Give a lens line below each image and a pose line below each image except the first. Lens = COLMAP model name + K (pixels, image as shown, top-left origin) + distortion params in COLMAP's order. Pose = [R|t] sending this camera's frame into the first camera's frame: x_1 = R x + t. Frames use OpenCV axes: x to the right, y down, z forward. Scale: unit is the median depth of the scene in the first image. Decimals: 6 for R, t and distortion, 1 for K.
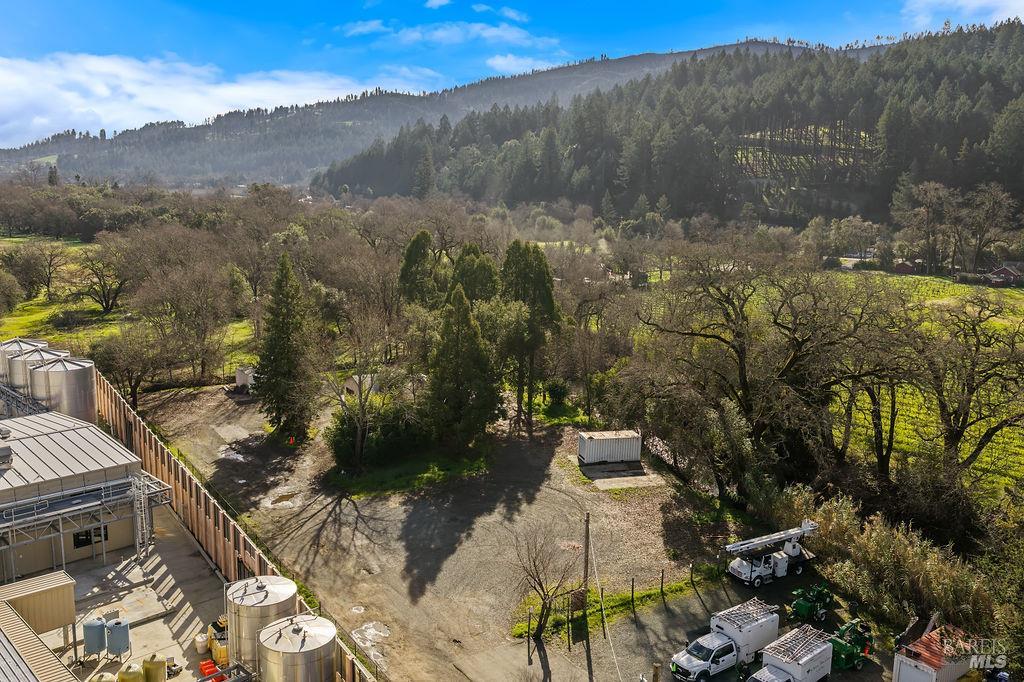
lens RADIAL K [[875.3, 0, 512.0], [0, 875.3, 341.0], [0, 0, 1]] dist [0.002599, -0.008464]
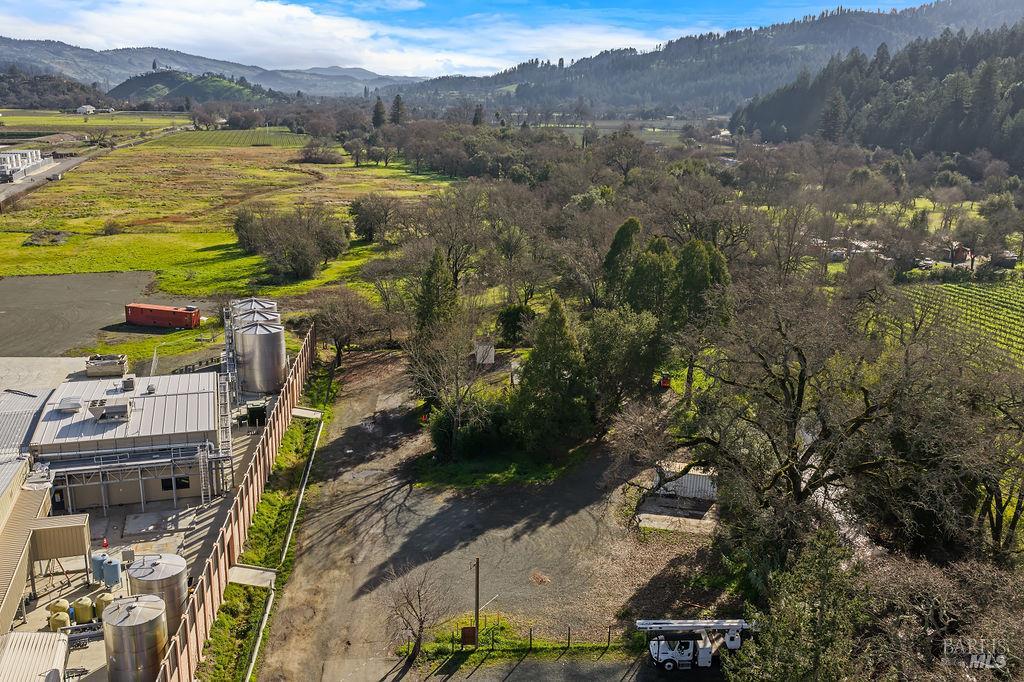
lens RADIAL K [[898.0, 0, 512.0], [0, 898.0, 341.0], [0, 0, 1]] dist [0.006150, 0.001627]
pose [[0.889235, 0.121318, -0.441070, 0.394233], [-0.090008, 0.991746, 0.091318, -0.112881], [0.448508, -0.041504, 0.892815, 0.051140]]
